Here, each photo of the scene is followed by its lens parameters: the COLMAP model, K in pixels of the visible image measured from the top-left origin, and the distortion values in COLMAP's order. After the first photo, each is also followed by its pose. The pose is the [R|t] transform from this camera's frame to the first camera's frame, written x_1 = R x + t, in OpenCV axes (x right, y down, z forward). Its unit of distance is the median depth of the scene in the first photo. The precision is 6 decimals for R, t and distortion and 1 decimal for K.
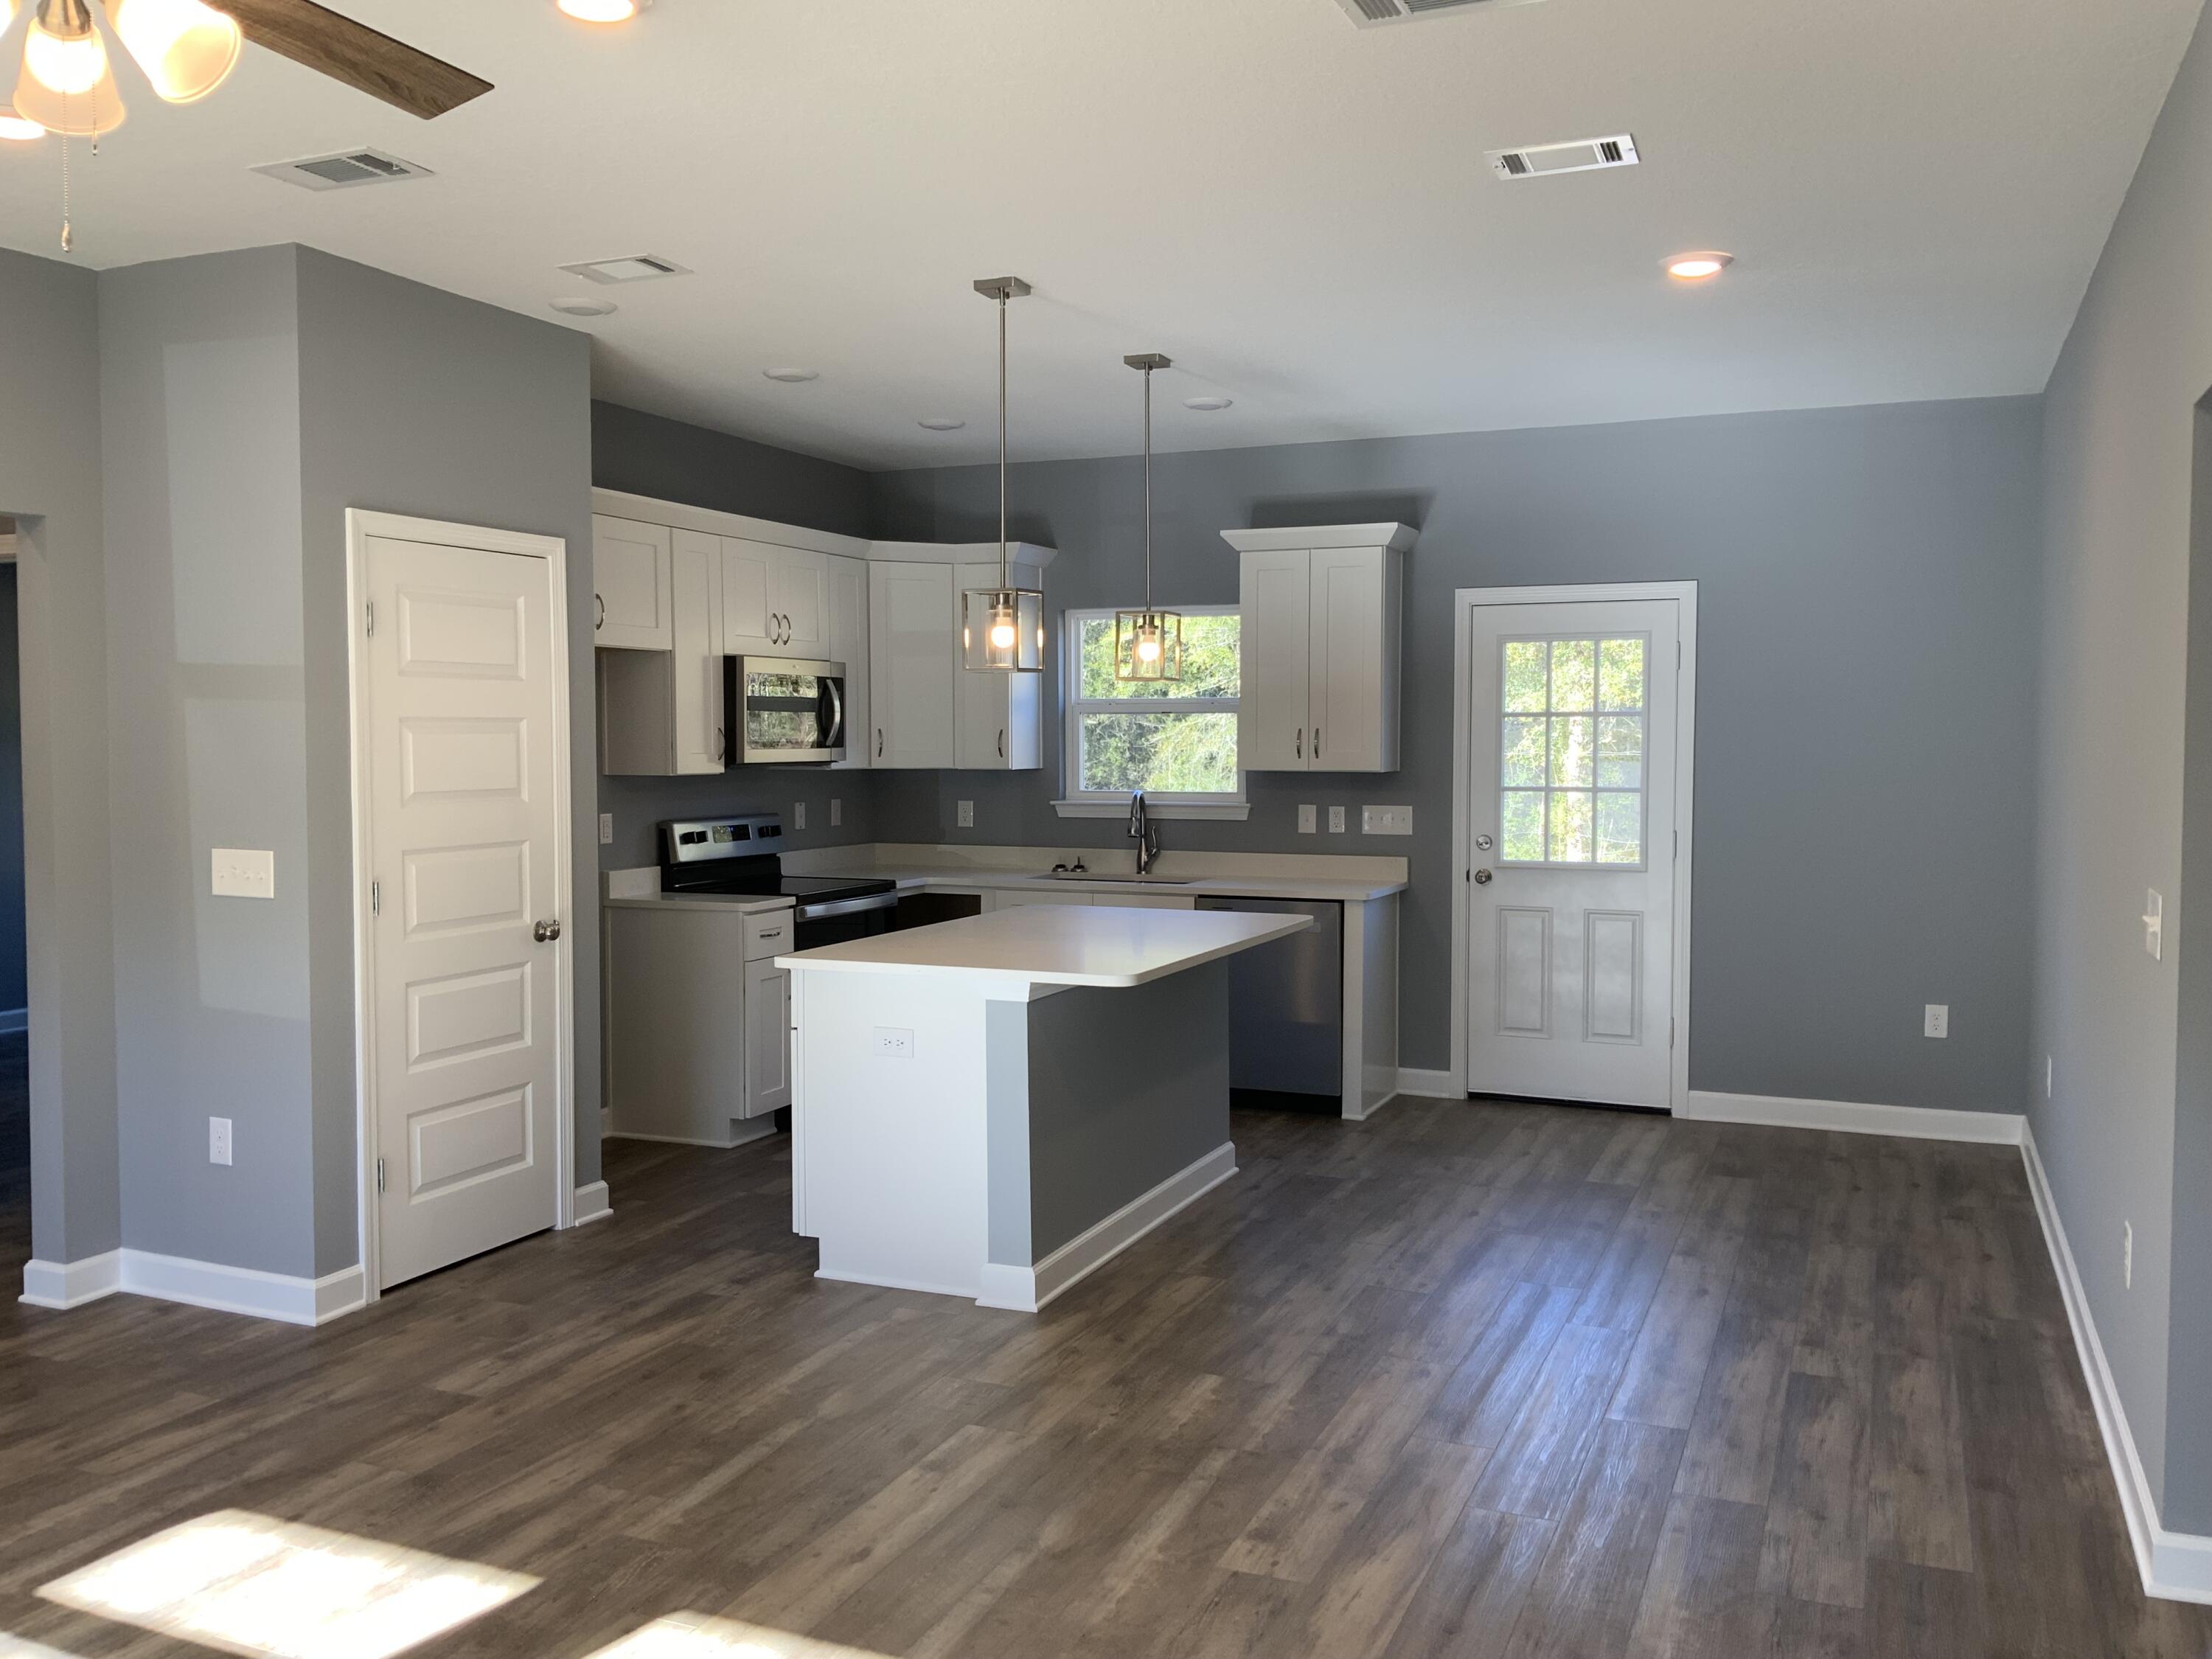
lens RADIAL K [[1858.9, 0, 1106.0], [0, 1858.9, 829.5], [0, 0, 1]] dist [0.114978, -0.203178]
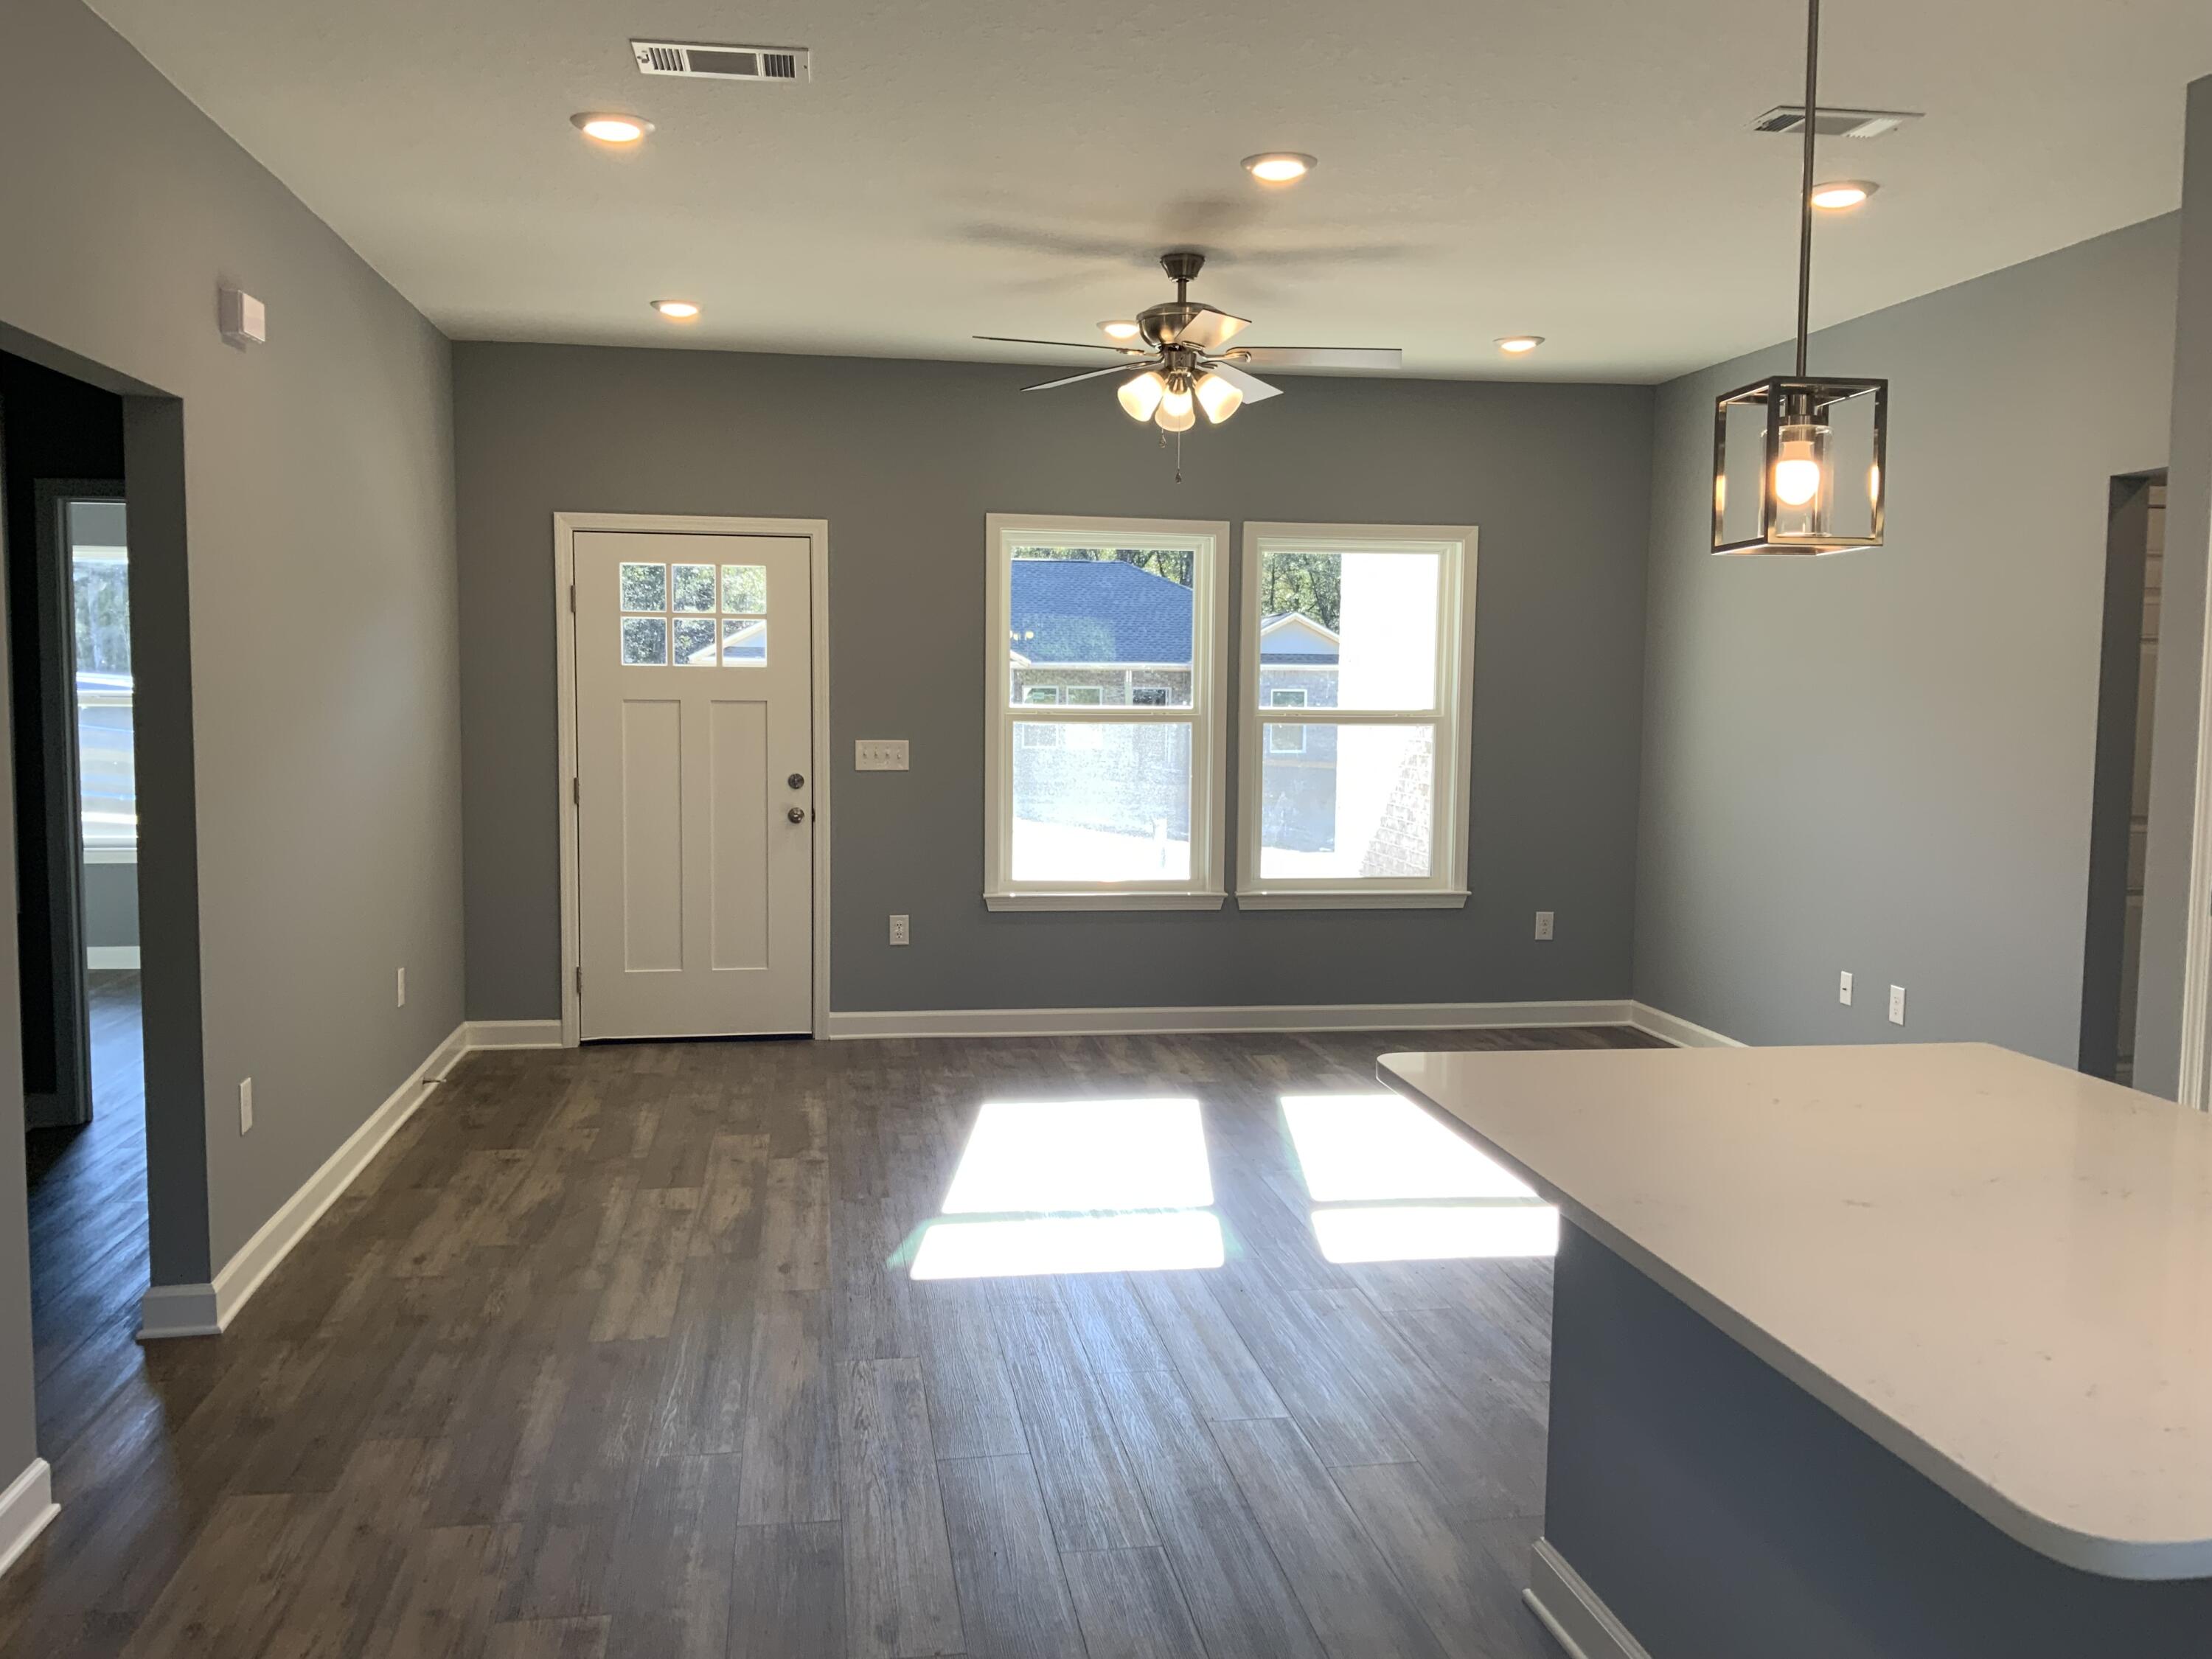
lens RADIAL K [[1858.9, 0, 1106.0], [0, 1858.9, 829.5], [0, 0, 1]] dist [0.114978, -0.203178]
pose [[-0.849066, 0.035996, -0.527059, 0.401858], [-0.030764, 0.992614, 0.117351, -0.062148], [0.527390, 0.115853, -0.841687, 1.419756]]
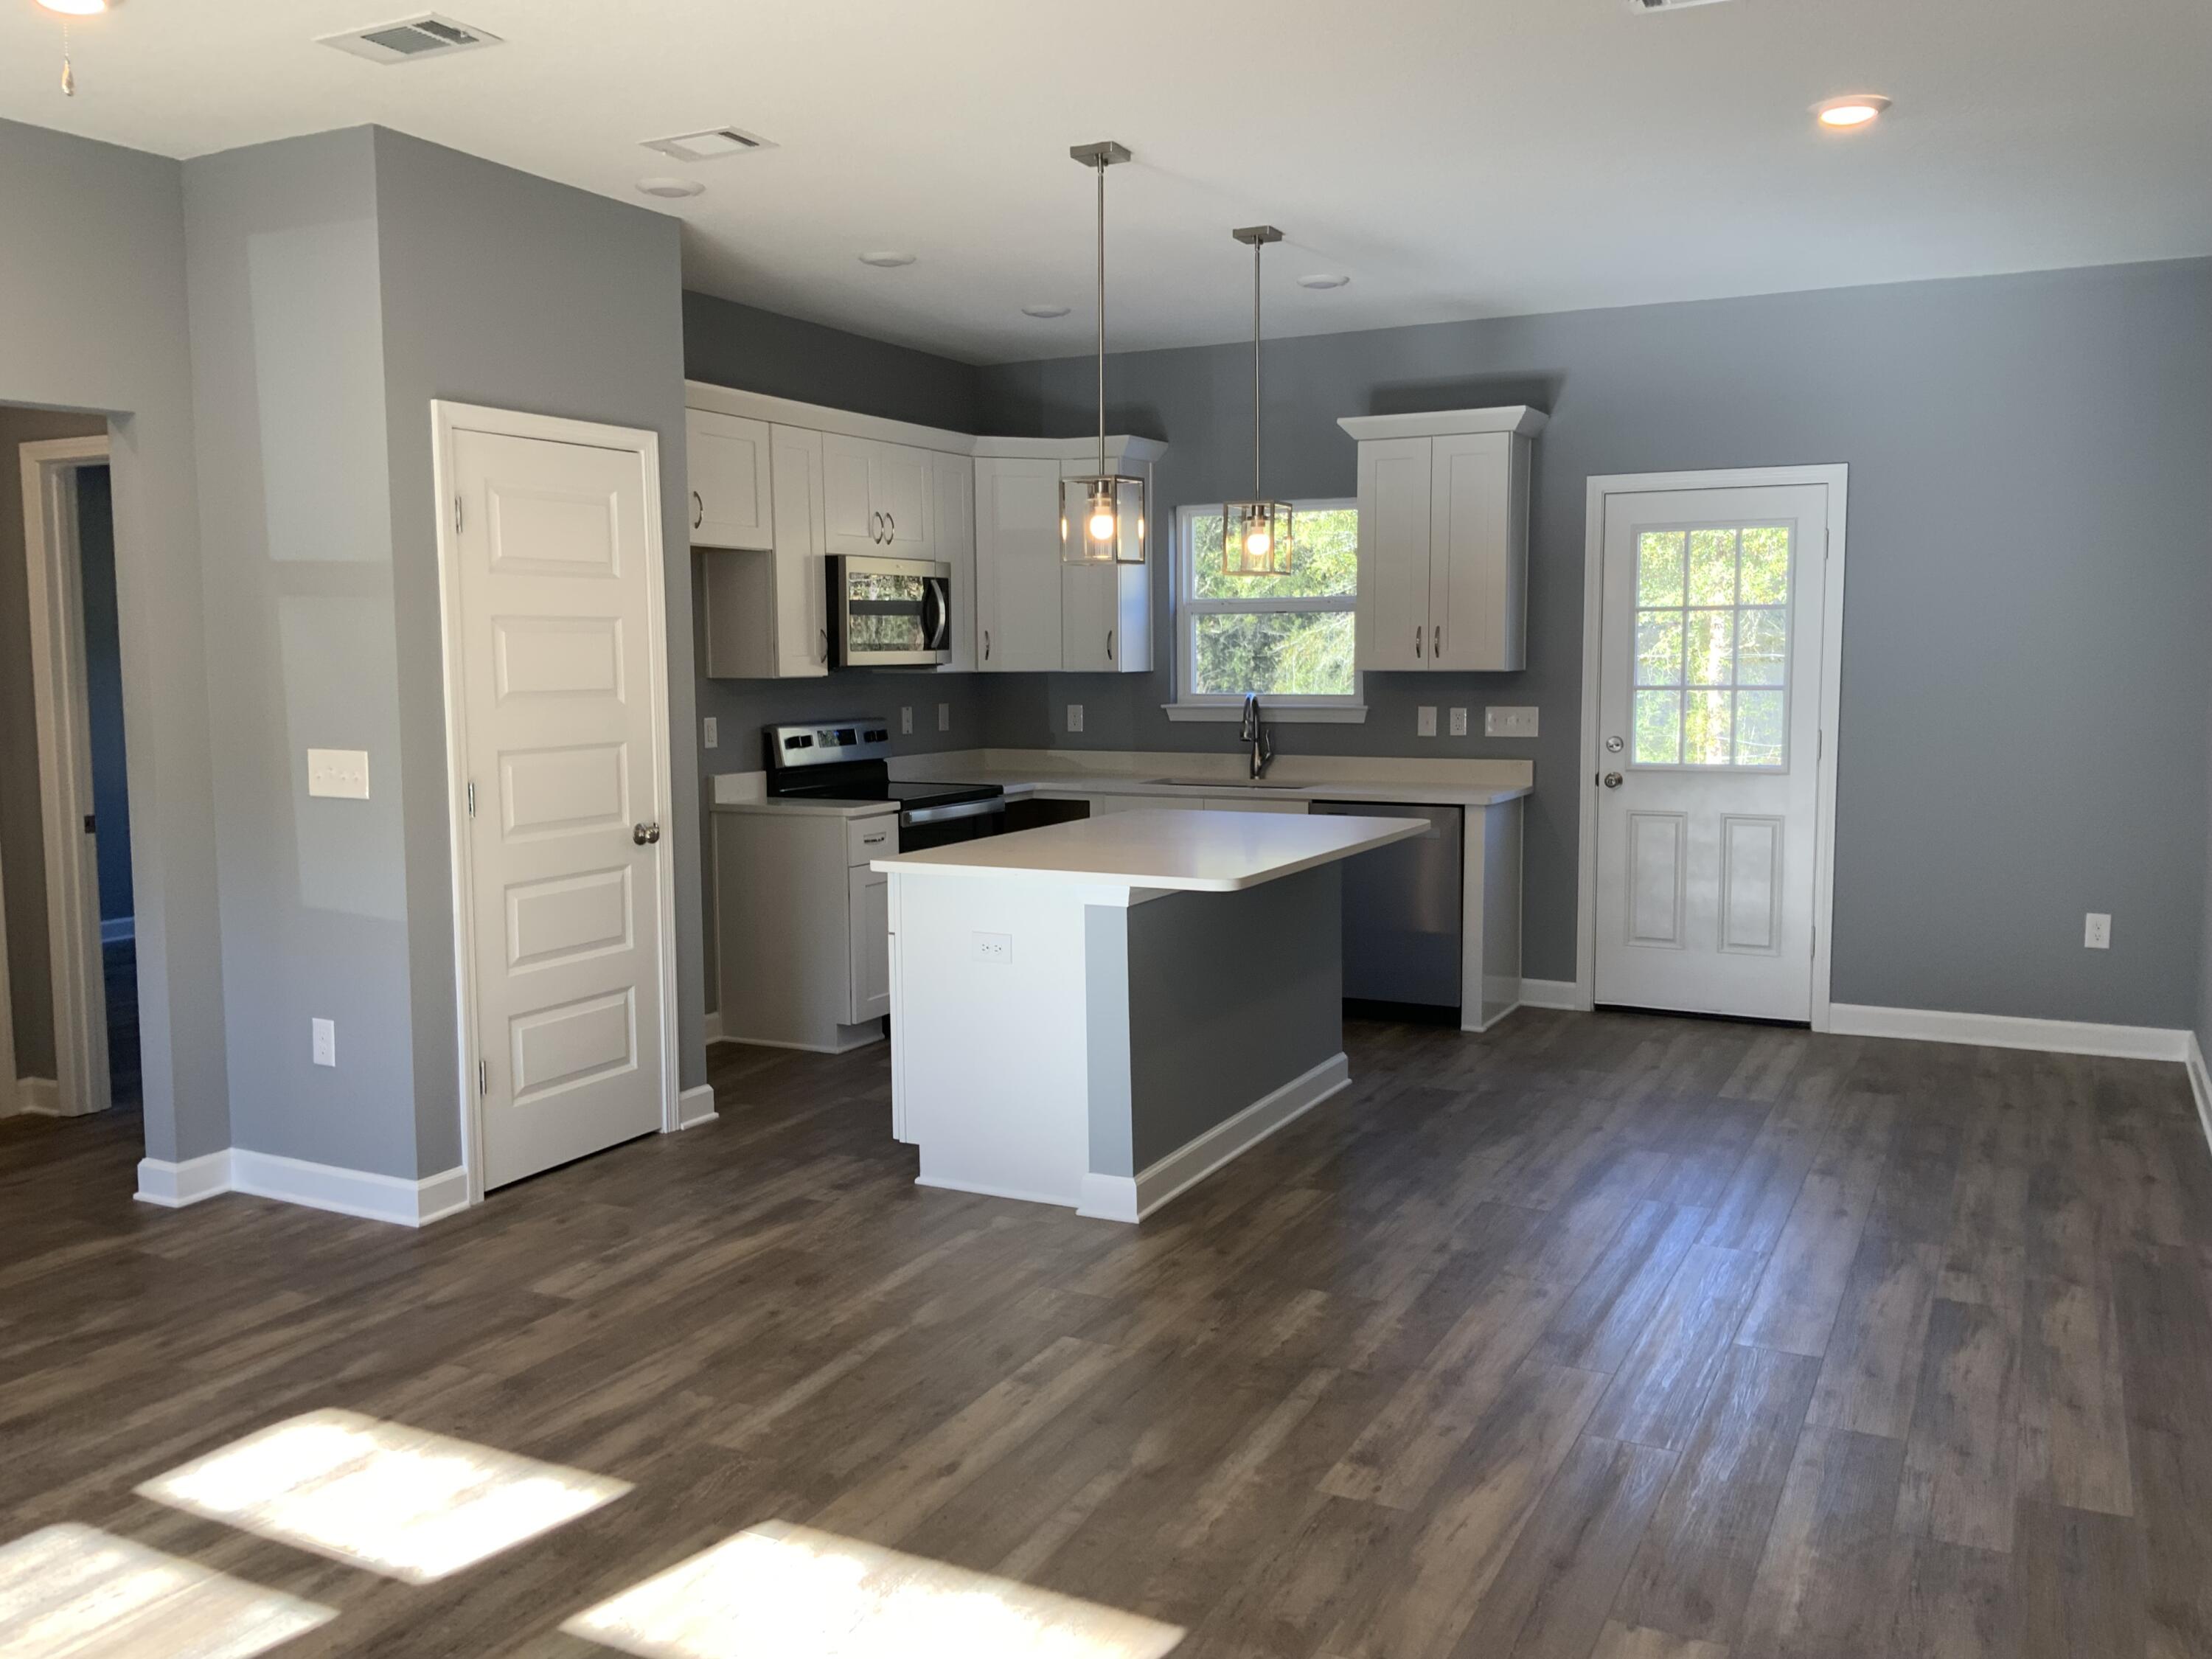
lens RADIAL K [[1858.9, 0, 1106.0], [0, 1858.9, 829.5], [0, 0, 1]] dist [0.114978, -0.203178]
pose [[0.997700, 0.000255, -0.067784, 0.012088], [0.002944, 0.998887, 0.047080, 0.006896], [0.067720, -0.047171, 0.996589, 0.038321]]
